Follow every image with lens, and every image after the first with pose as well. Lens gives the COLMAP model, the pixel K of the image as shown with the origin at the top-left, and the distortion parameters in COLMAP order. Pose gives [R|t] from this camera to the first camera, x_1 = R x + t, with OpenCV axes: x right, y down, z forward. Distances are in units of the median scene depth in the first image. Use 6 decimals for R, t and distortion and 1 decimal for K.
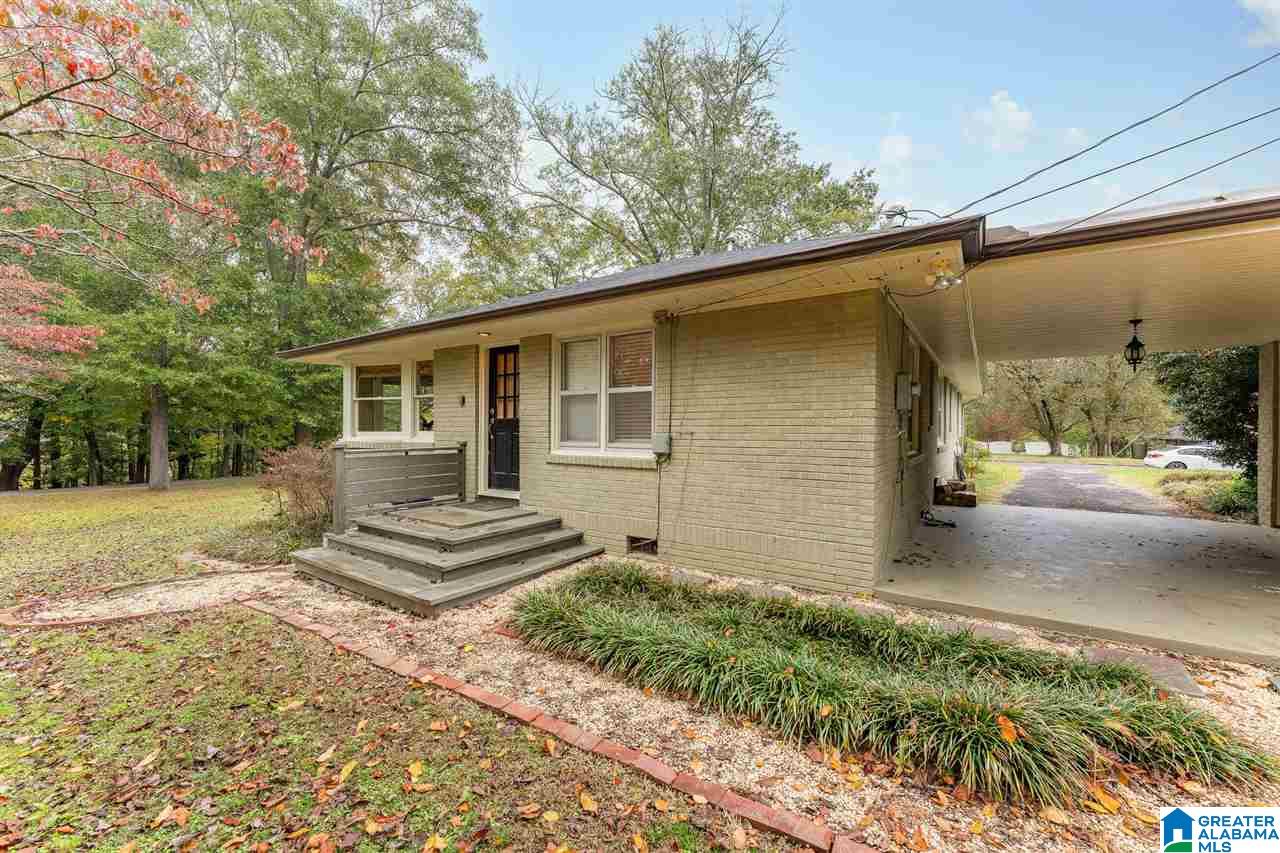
lens RADIAL K [[511.2, 0, 636.3], [0, 511.2, 428.7], [0, 0, 1]] dist [-0.002138, -0.000080]
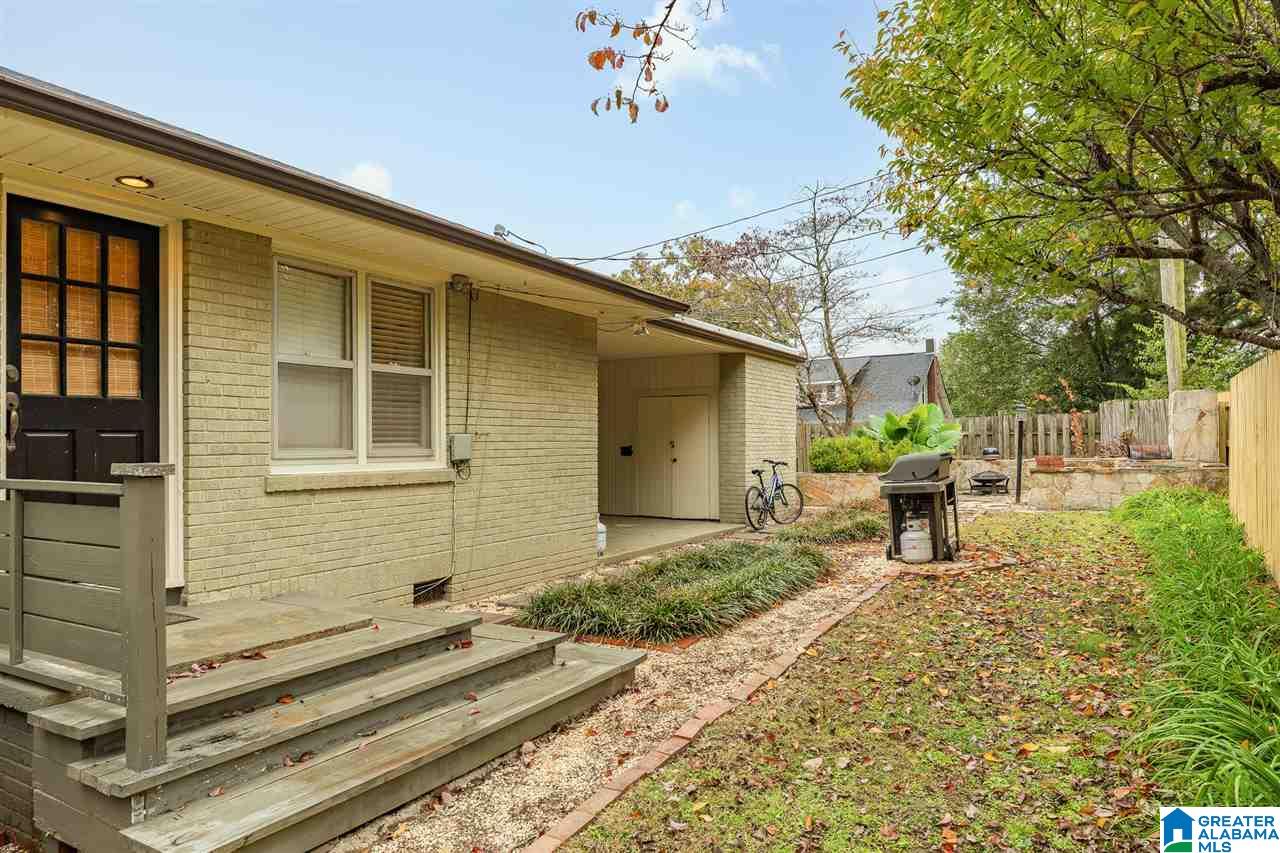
lens RADIAL K [[811.3, 0, 638.9], [0, 811.3, 431.4], [0, 0, 1]] dist [0.002127, 0.000136]
pose [[-0.084722, 0.015807, 0.996279, -1.230960], [0.008878, 0.999846, -0.015108, 0.026775], [-0.996365, 0.007565, -0.084850, 0.866412]]
